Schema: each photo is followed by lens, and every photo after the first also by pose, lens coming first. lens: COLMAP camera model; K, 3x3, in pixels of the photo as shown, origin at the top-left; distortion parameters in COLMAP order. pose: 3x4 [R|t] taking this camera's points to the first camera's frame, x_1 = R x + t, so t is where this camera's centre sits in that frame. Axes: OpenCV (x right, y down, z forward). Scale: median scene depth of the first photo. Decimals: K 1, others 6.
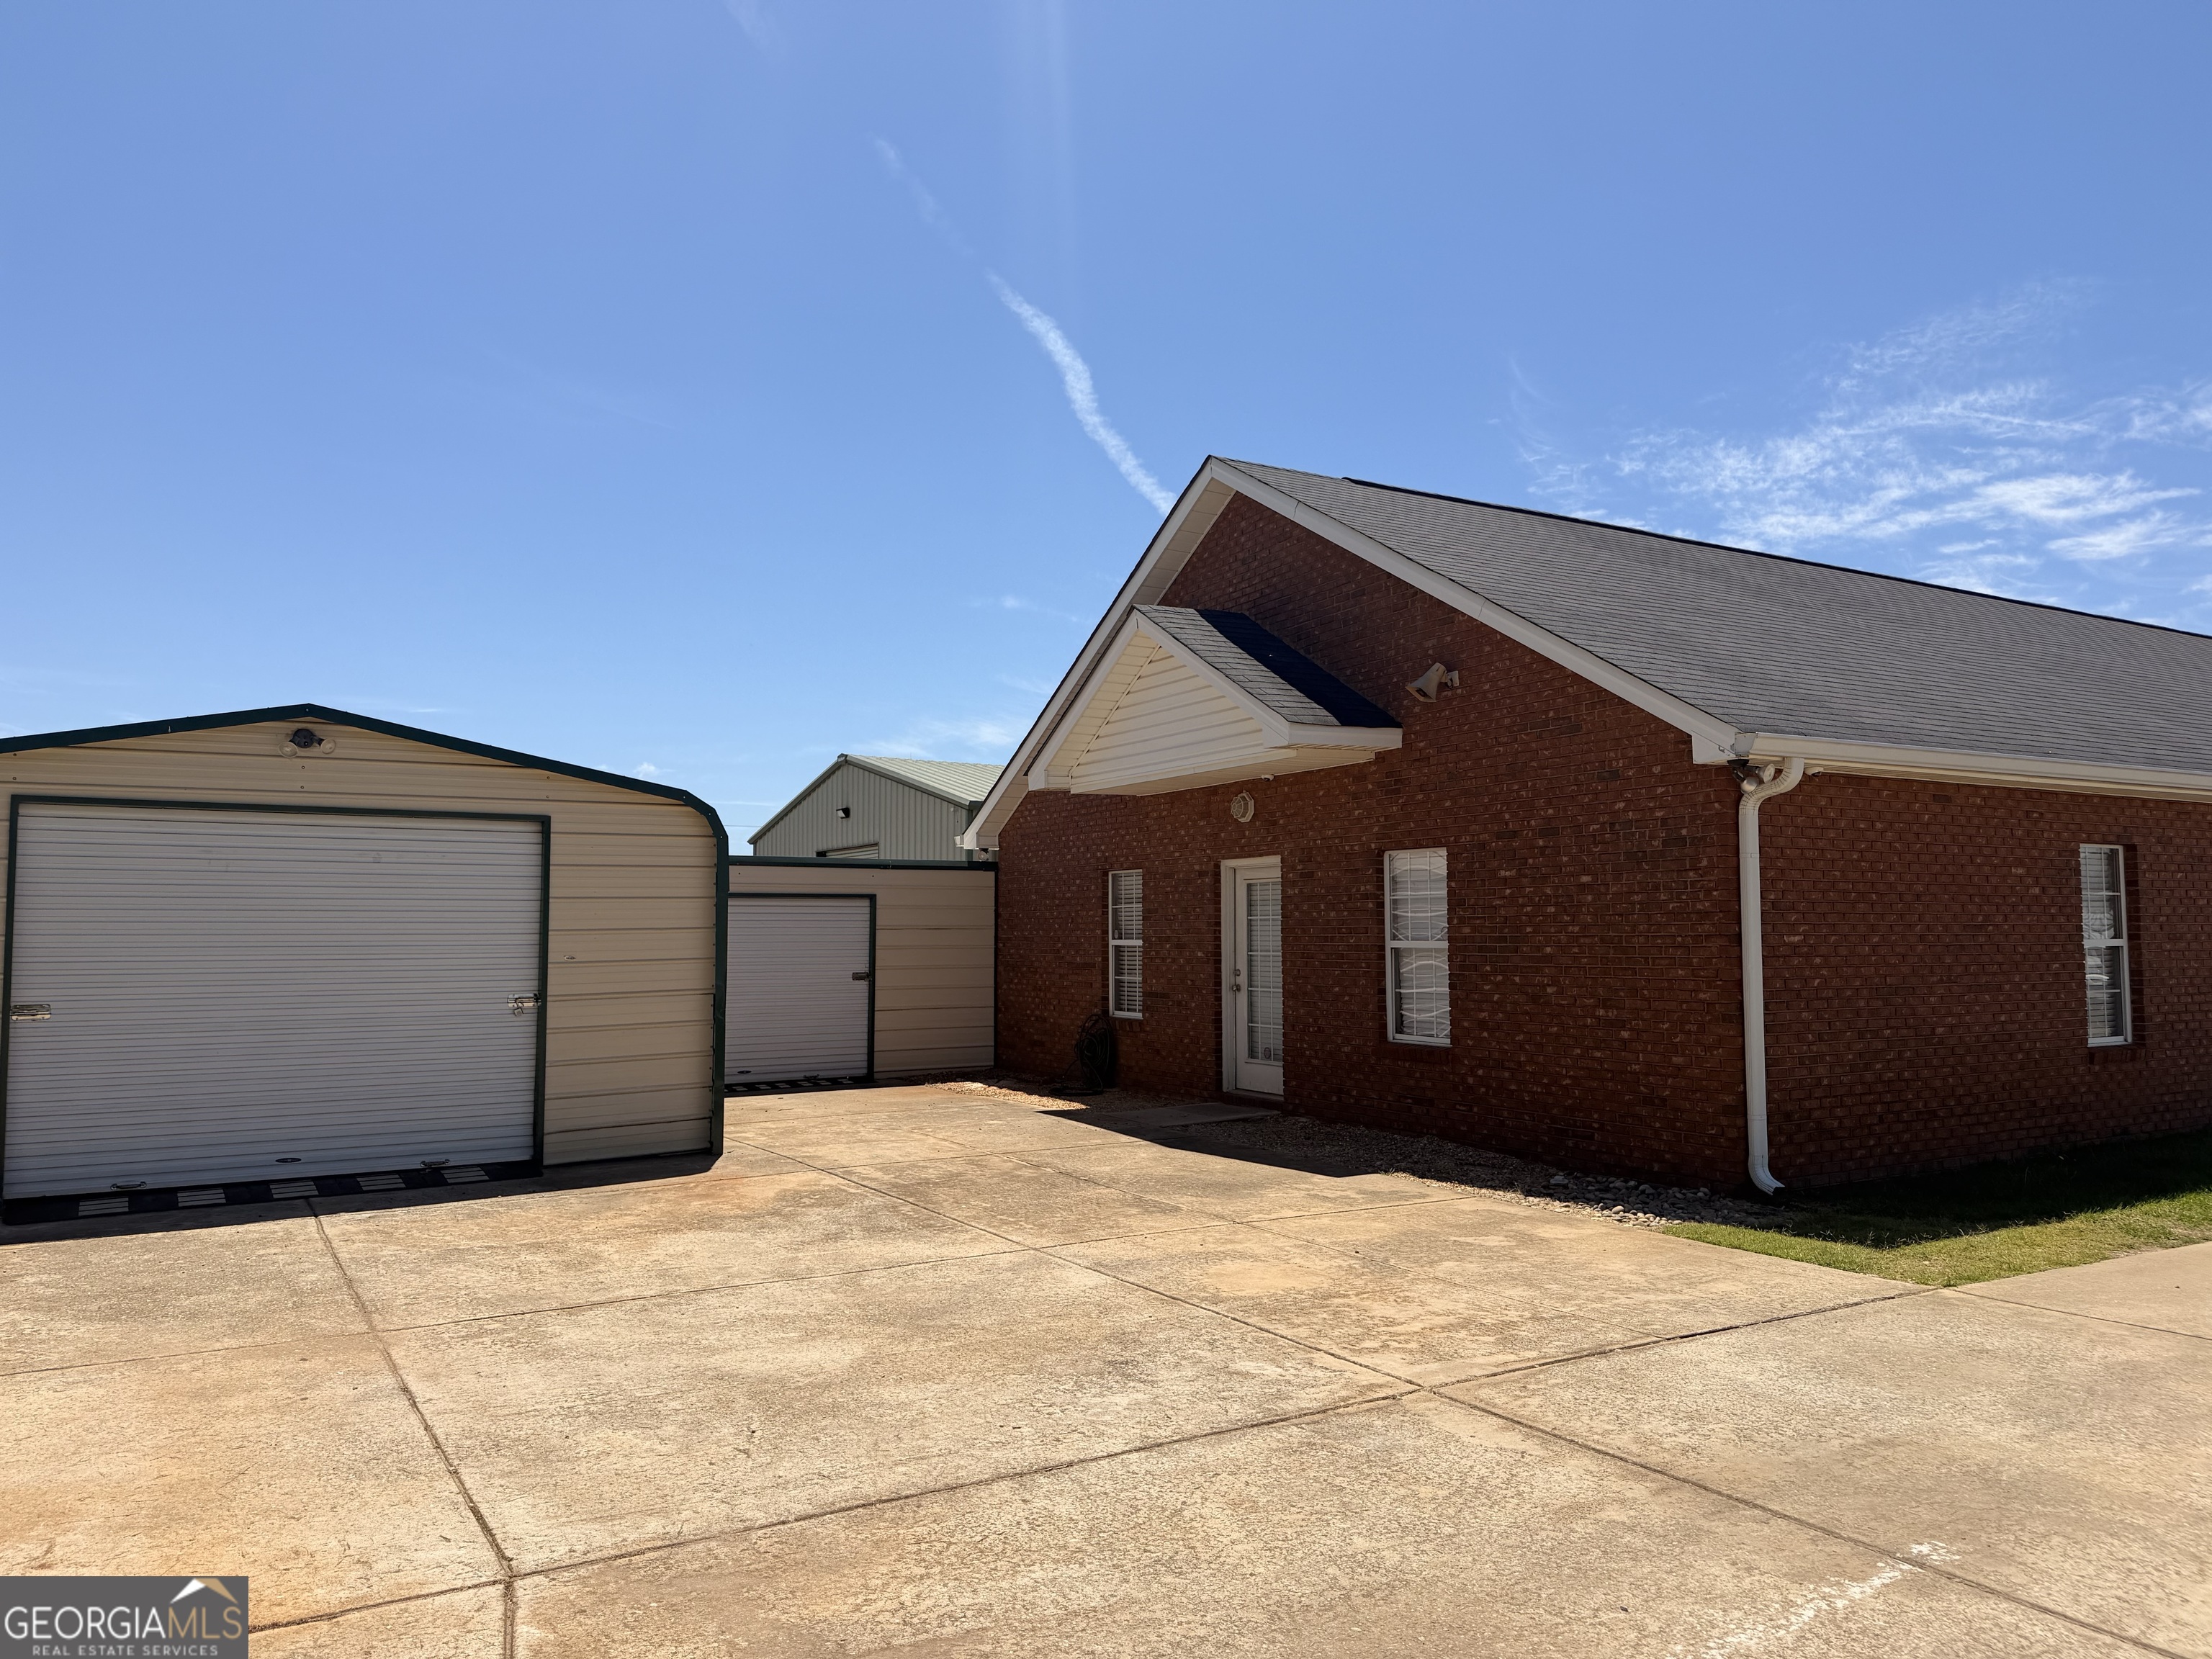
lens RADIAL K [[1549.4, 0, 1106.0], [0, 1549.4, 854.4], [0, 0, 1]] dist [0.002282, -0.002729]
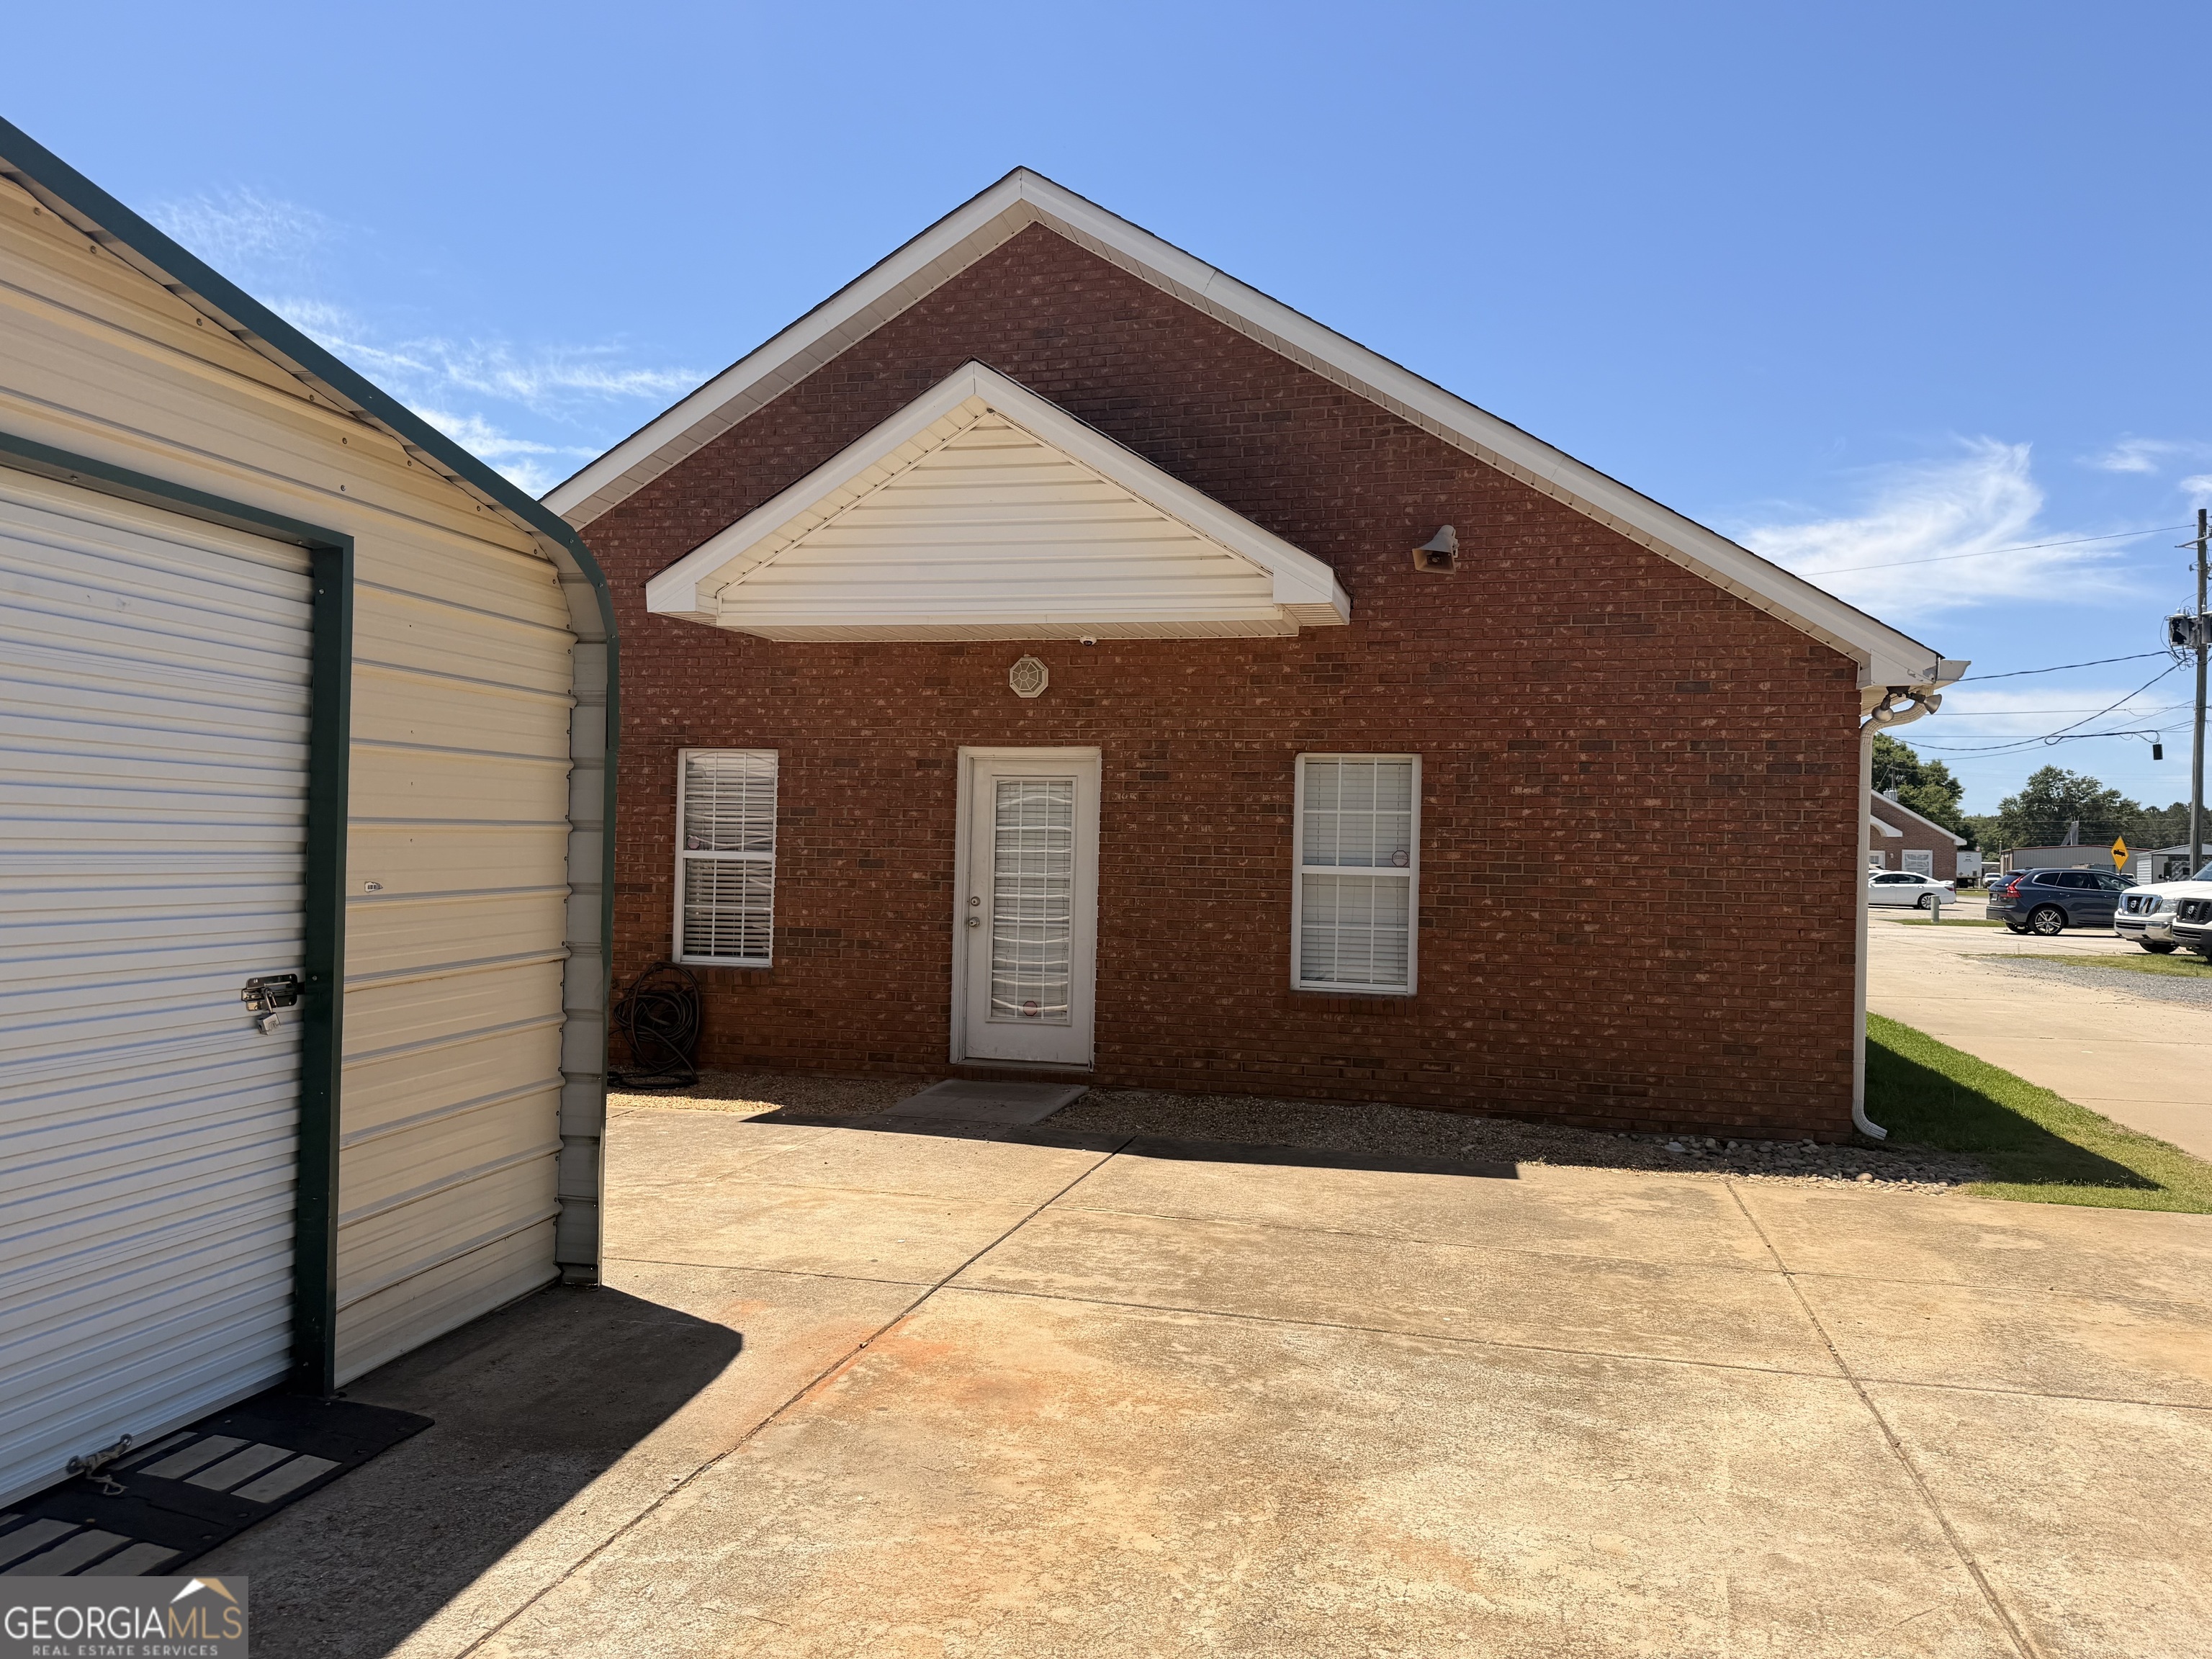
lens RADIAL K [[1492.3, 0, 1102.4], [0, 1492.3, 861.9], [0, 0, 1]] dist [0.112177, -0.185087]
pose [[0.684127, 0.012153, 0.729261, -0.547494], [-0.061530, 0.997259, 0.041103, 0.034697], [-0.726763, -0.072991, 0.683000, 0.661042]]
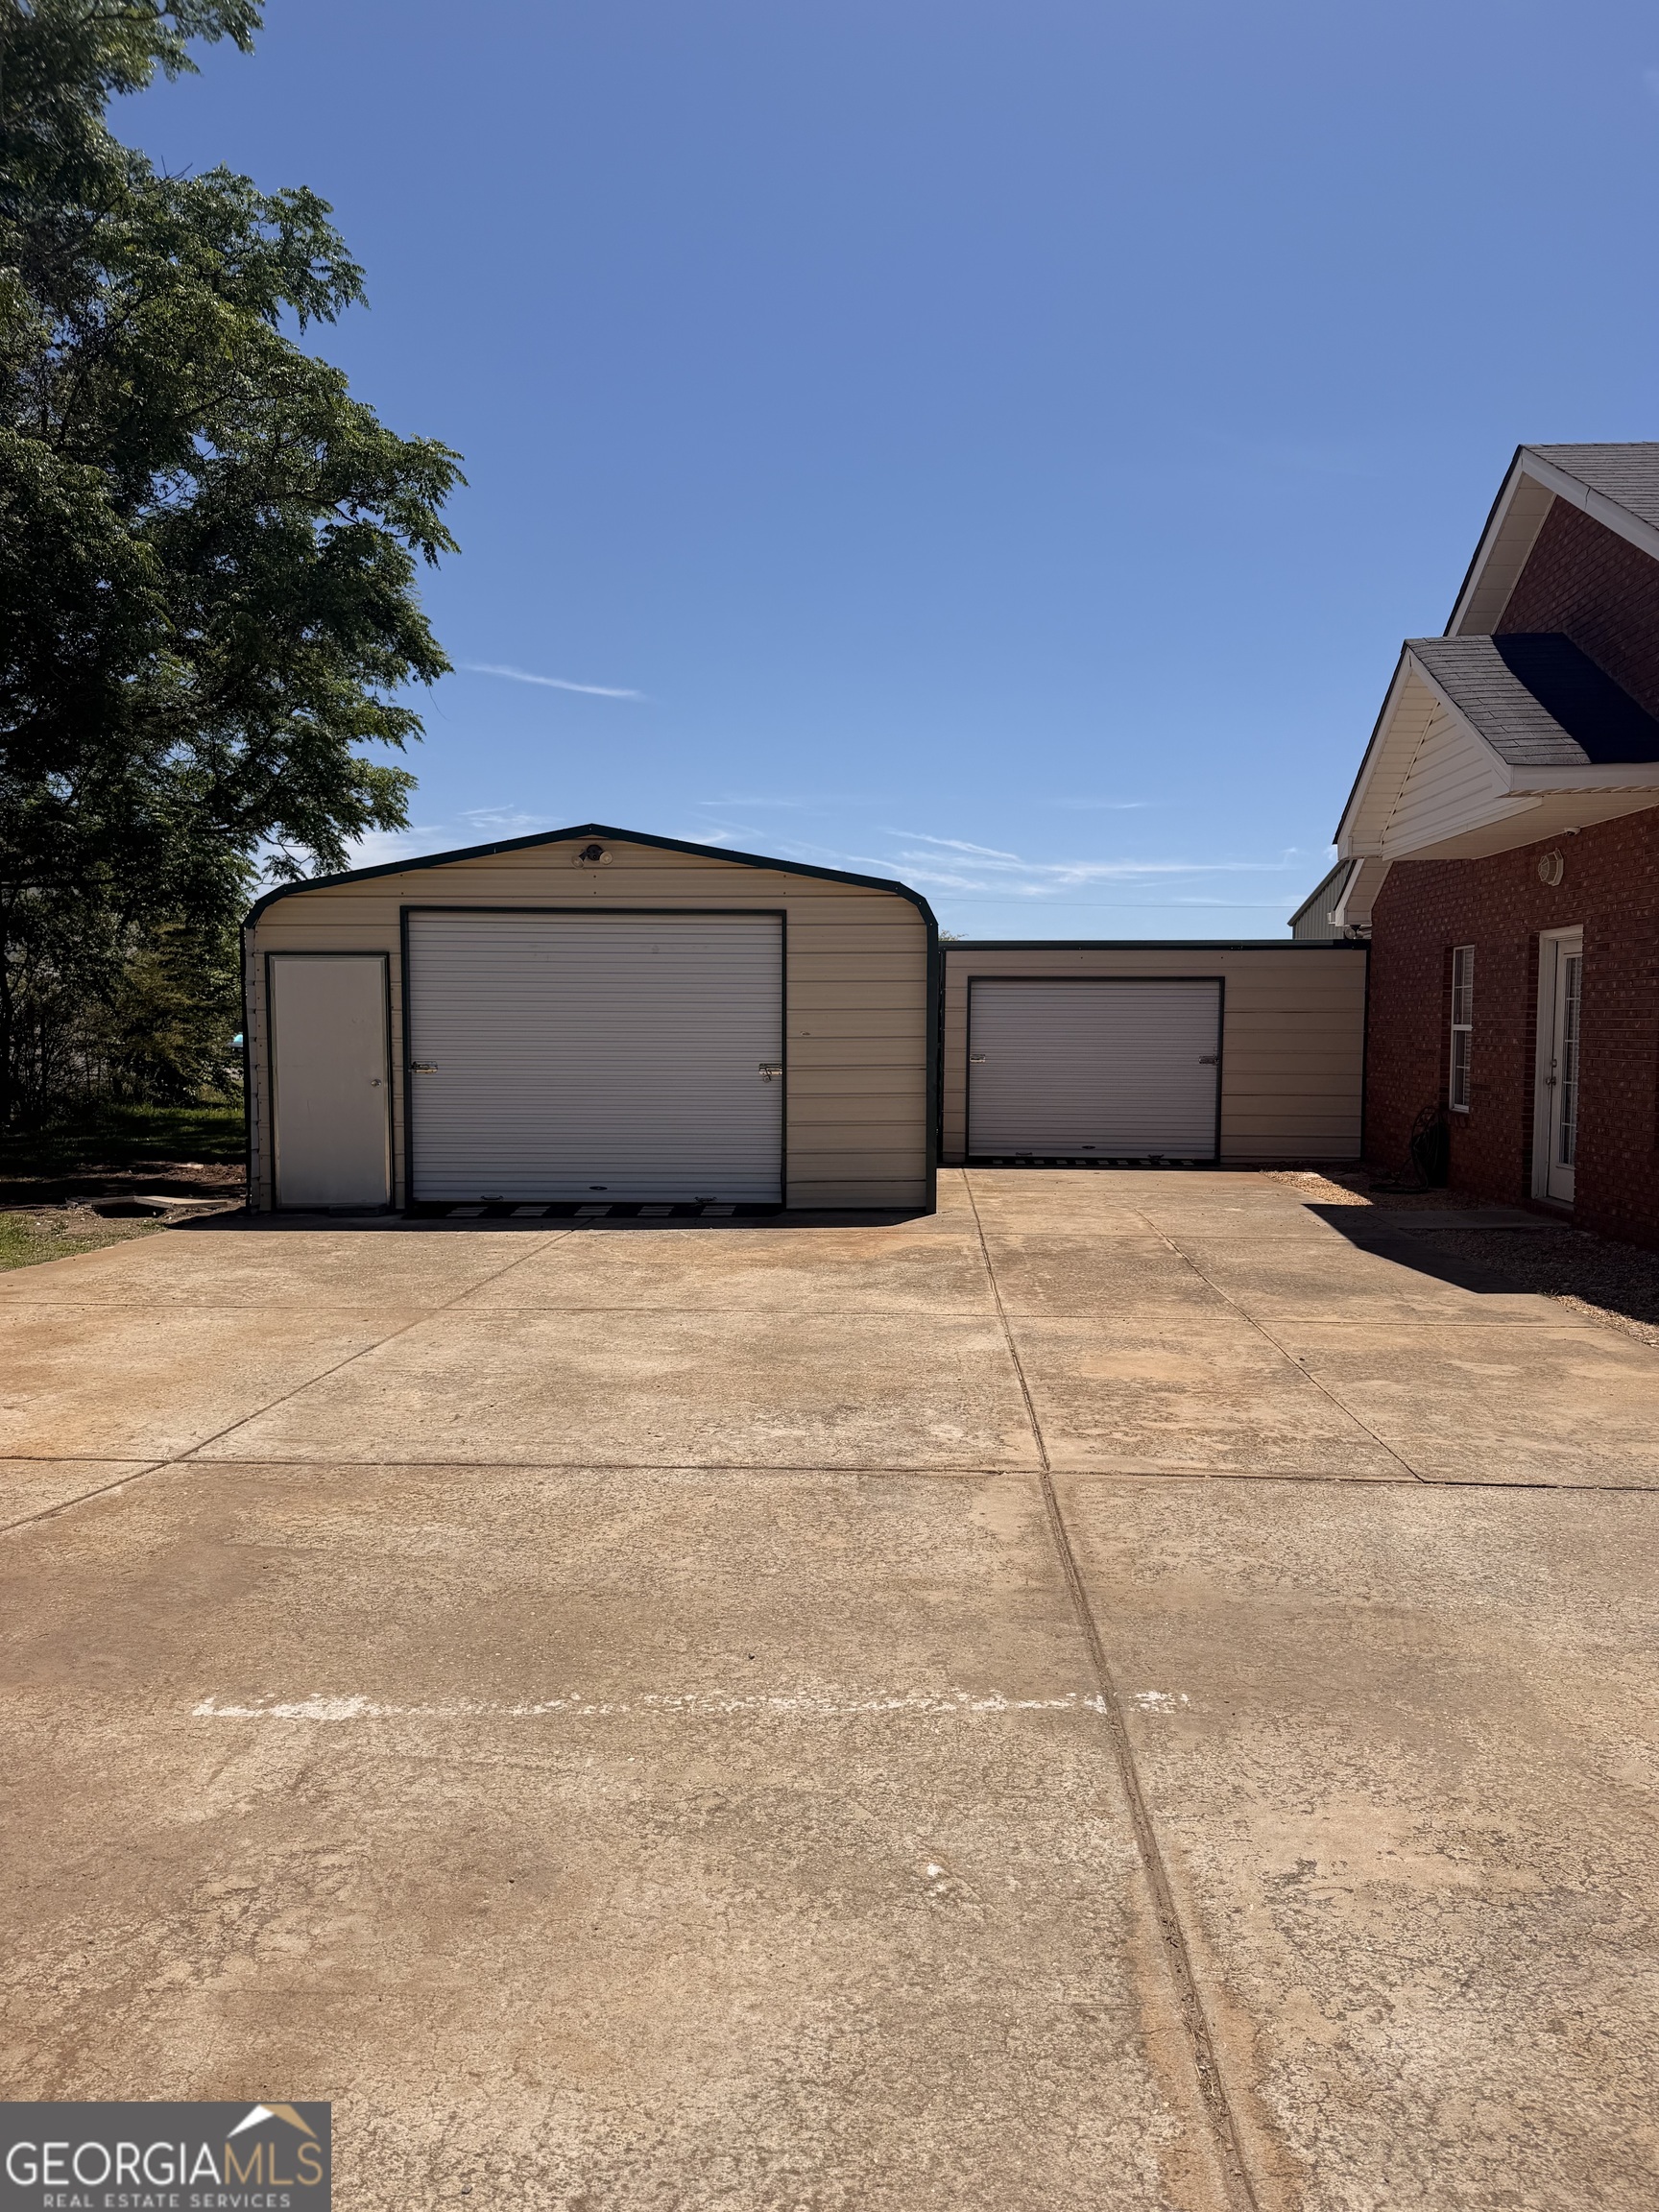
lens RADIAL K [[1547.2, 0, 864.5], [0, 1547.2, 1112.7], [0, 0, 1]] dist [0.109183, -0.164444]
pose [[0.836753, 0.043550, -0.545846, 0.339855], [0.015668, 0.994520, 0.103364, 0.010026], [0.547356, -0.095043, 0.831486, 0.080519]]
